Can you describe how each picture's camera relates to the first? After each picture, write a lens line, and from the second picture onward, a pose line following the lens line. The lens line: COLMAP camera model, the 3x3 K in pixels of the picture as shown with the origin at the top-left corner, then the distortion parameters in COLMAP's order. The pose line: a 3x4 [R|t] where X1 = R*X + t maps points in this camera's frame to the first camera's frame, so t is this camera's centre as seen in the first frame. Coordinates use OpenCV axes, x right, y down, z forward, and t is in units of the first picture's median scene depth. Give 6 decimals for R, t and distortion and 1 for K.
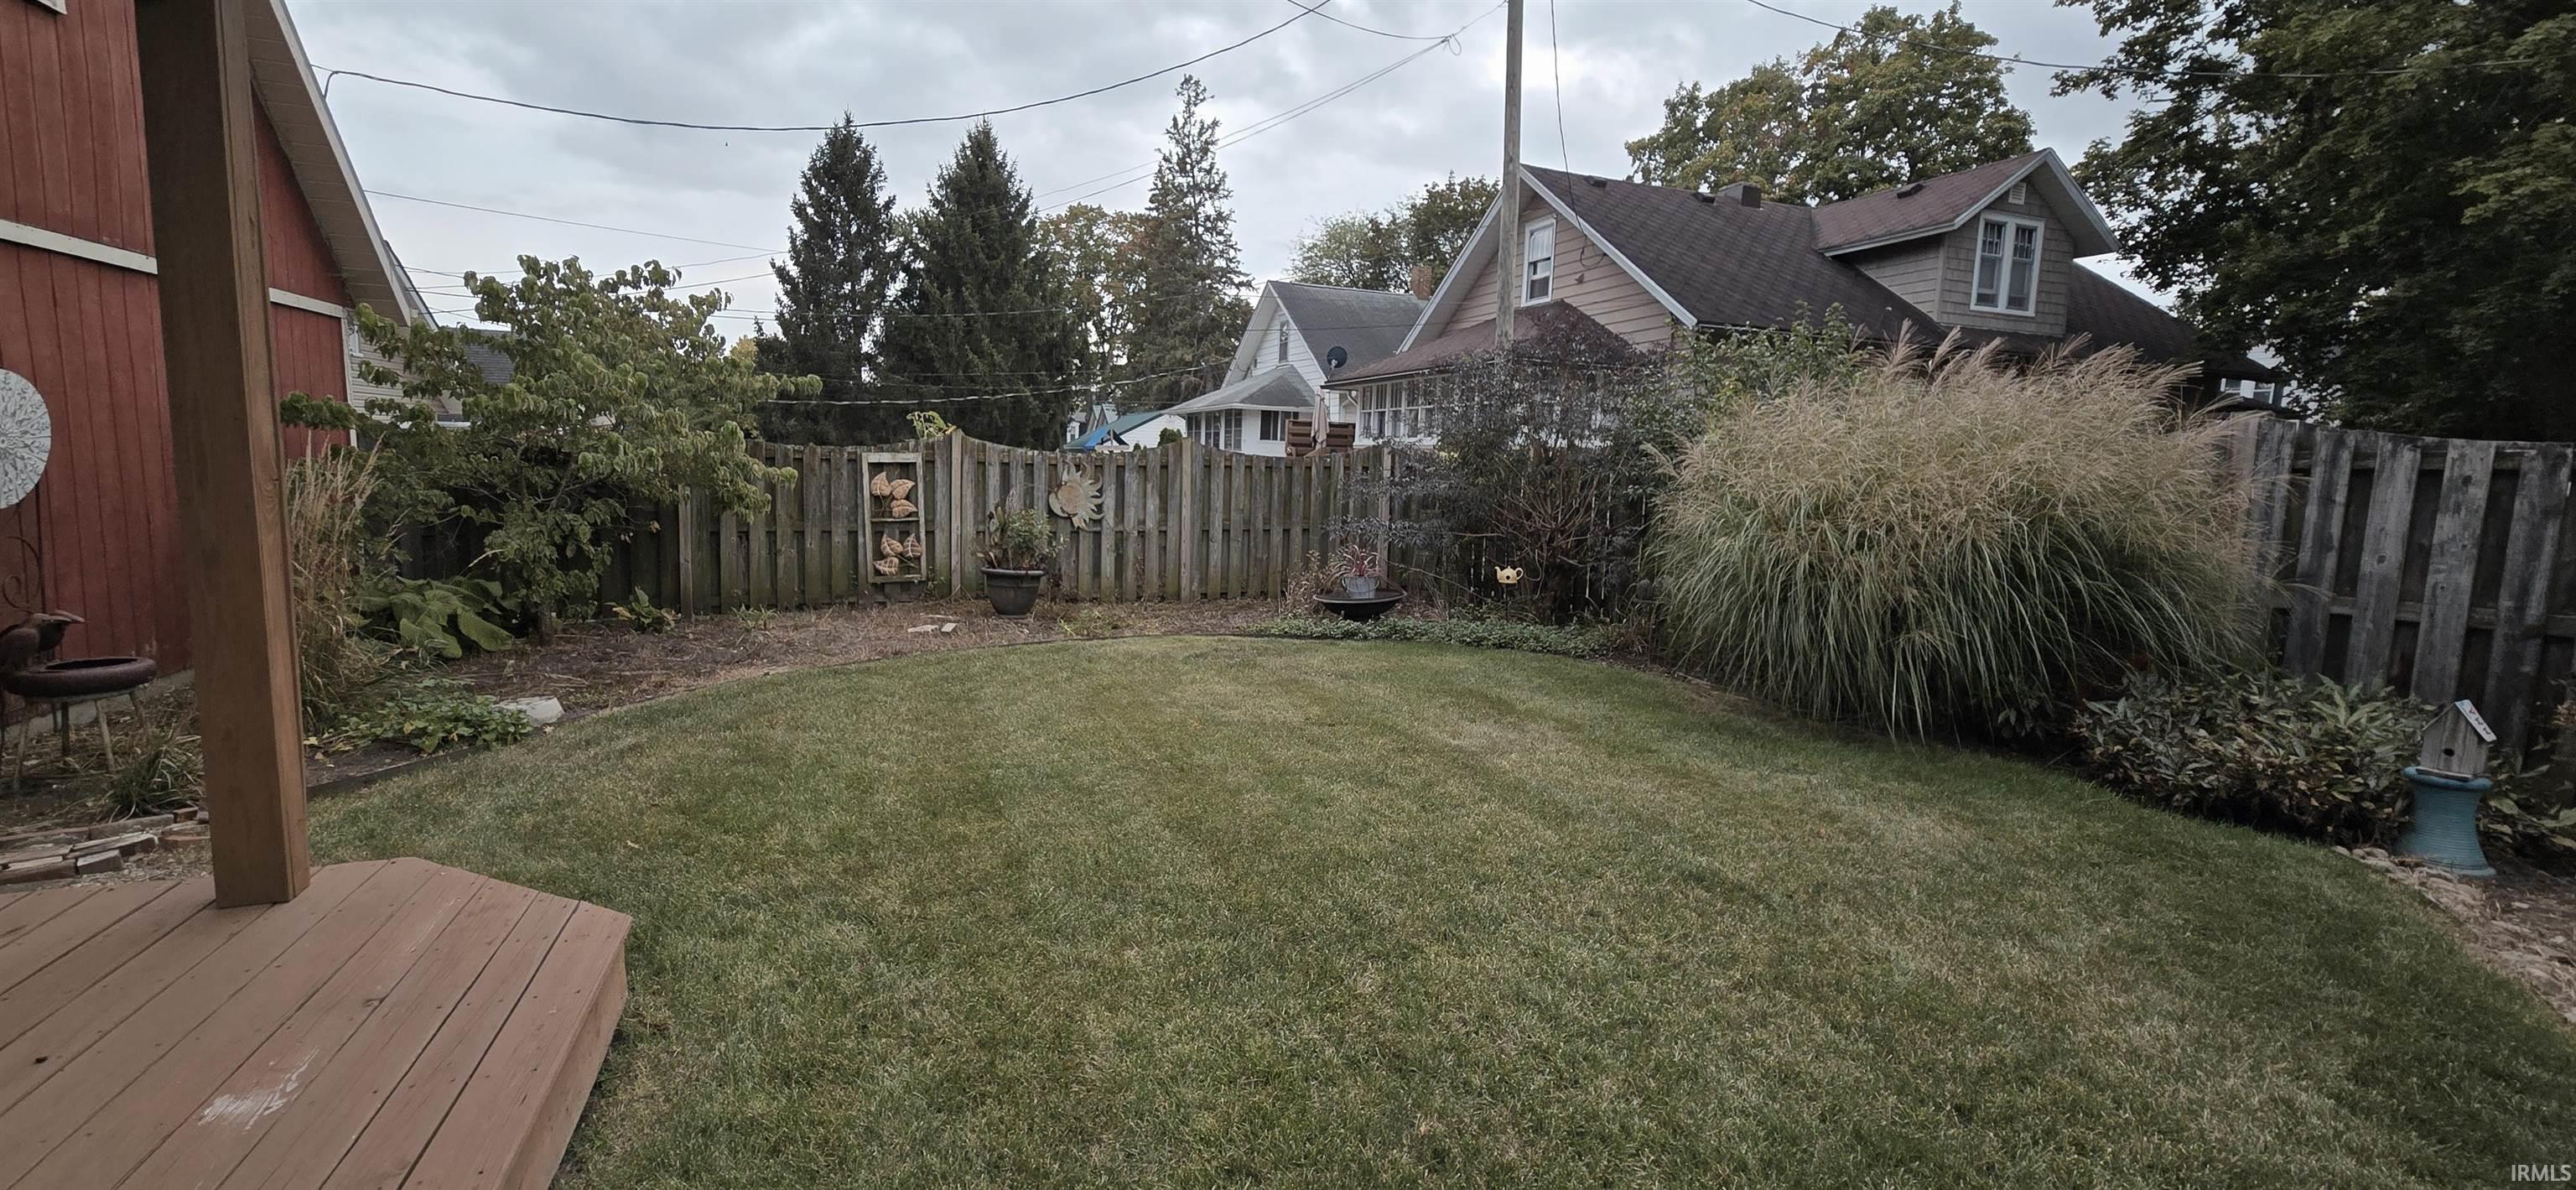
lens RADIAL K [[1065.6, 0, 1268.3], [0, 1065.6, 574.8], [0, 0, 1]] dist [-0.002975, 0.002070]
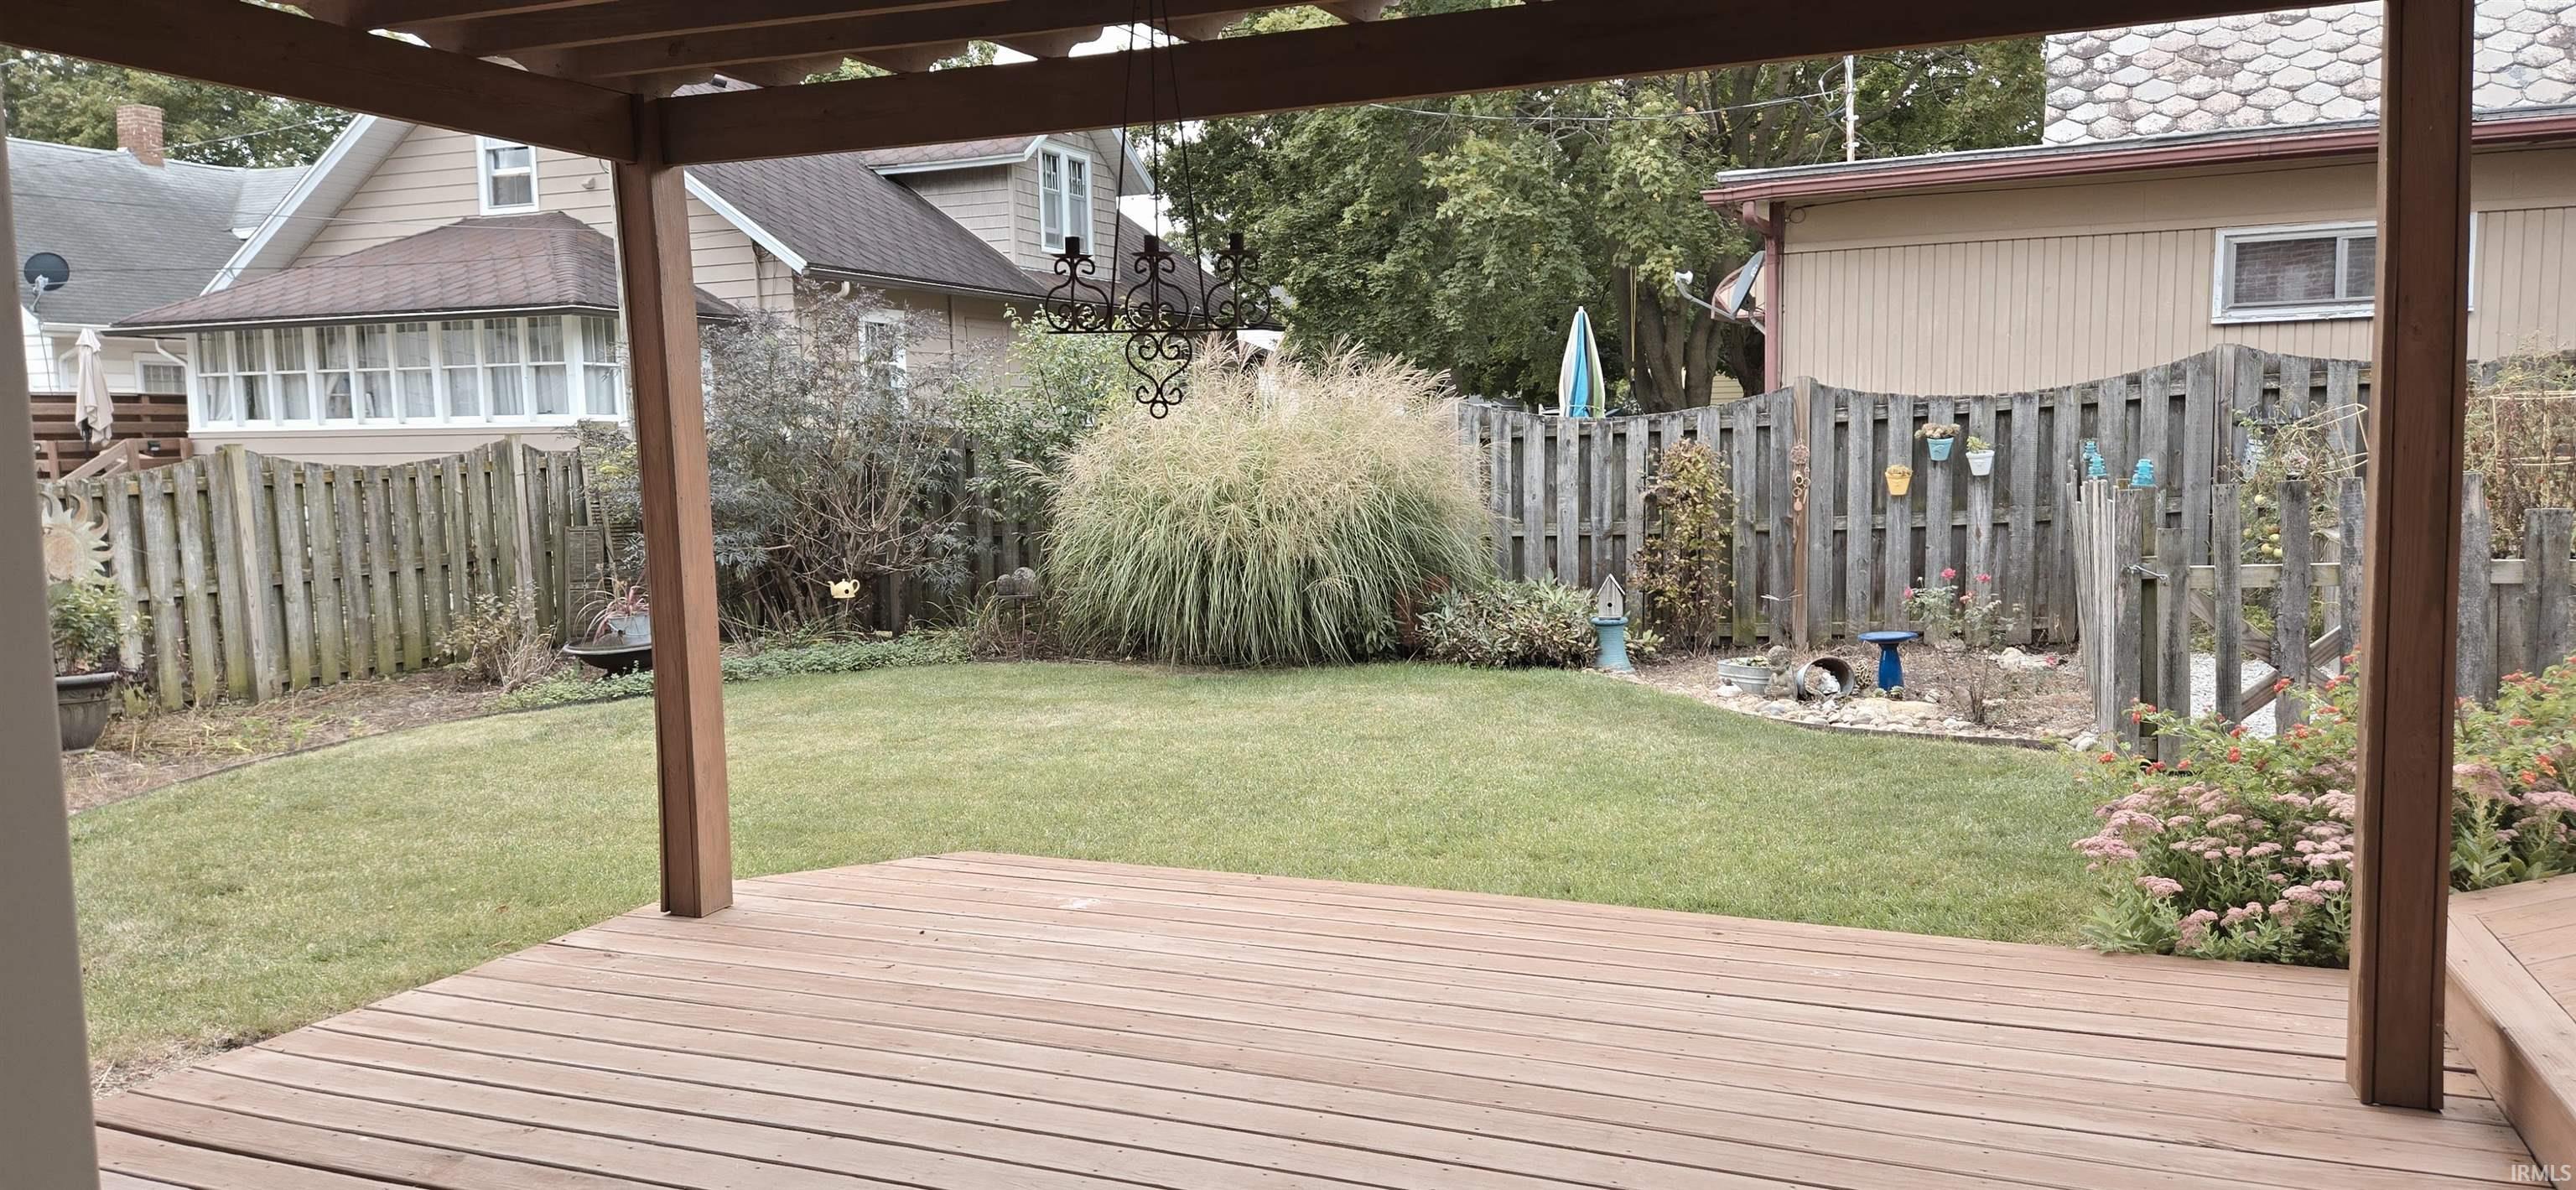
lens RADIAL K [[1716.9, 0, 1301.9], [0, 1716.9, 609.2], [0, 0, 1]] dist [0.040414, -0.028213]
pose [[0.675771, -0.119848, 0.727303, -0.259369], [0.117471, 0.991593, 0.054251, -0.007342], [-0.727691, 0.048776, 0.684168, -0.112090]]
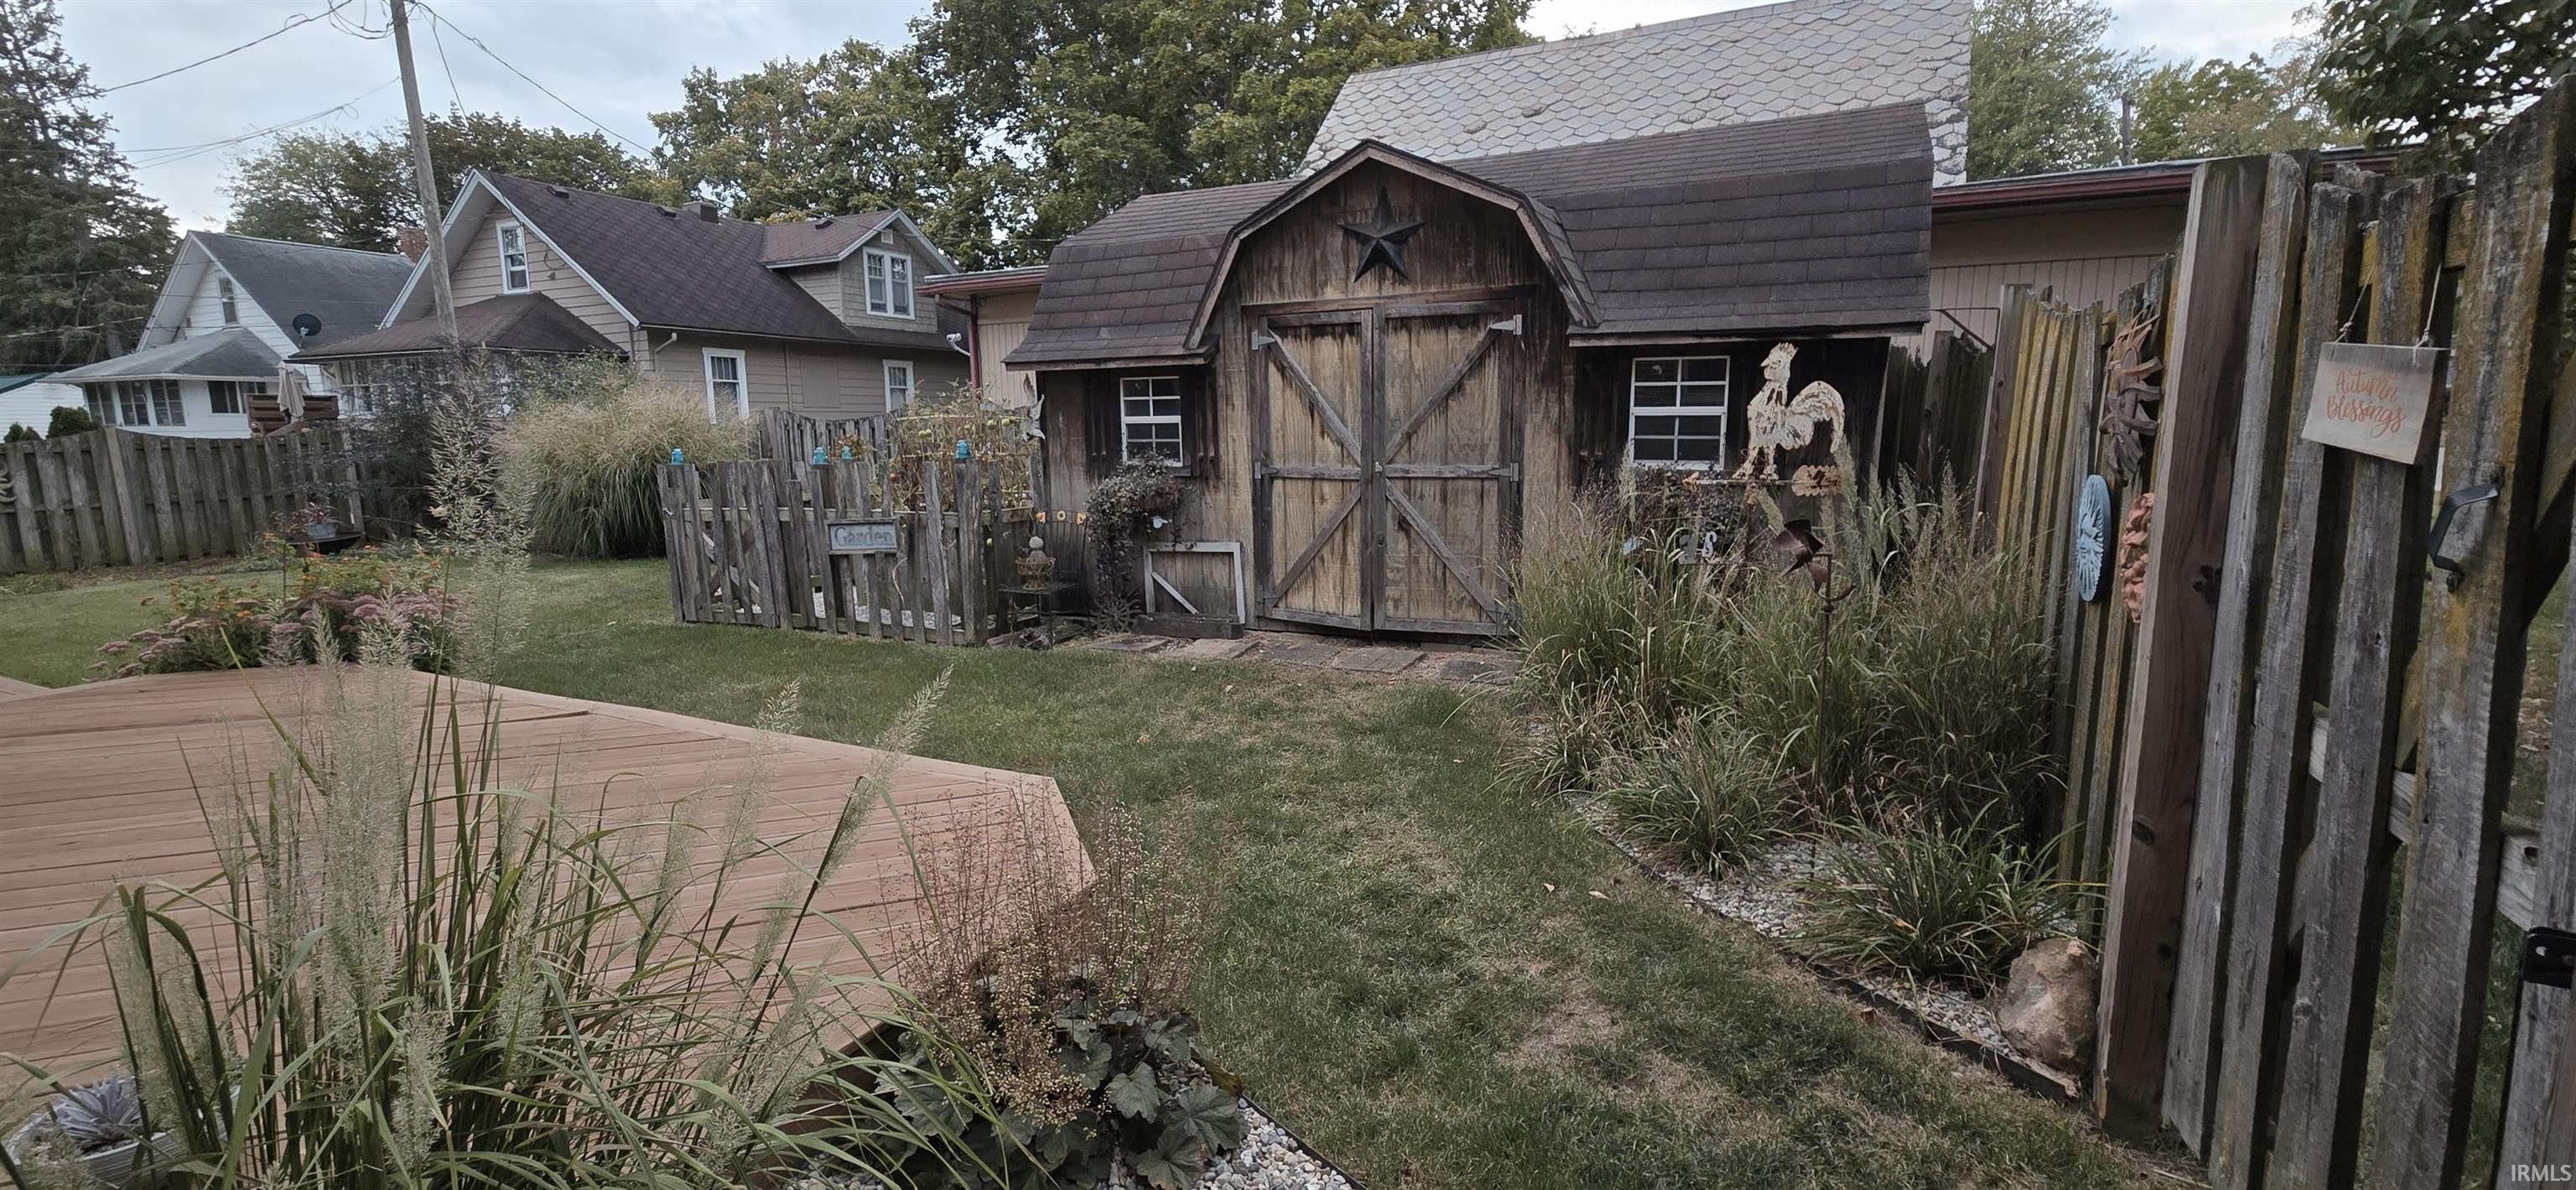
lens RADIAL K [[1065.6, 0, 1282.0], [0, 1065.6, 592.3], [0, 0, 1]] dist [-0.002975, 0.002070]
pose [[0.721129, -0.142405, 0.678007, 0.020497], [0.100641, 0.989798, 0.100851, 0.039767], [-0.685452, -0.004491, 0.728104, -0.459476]]
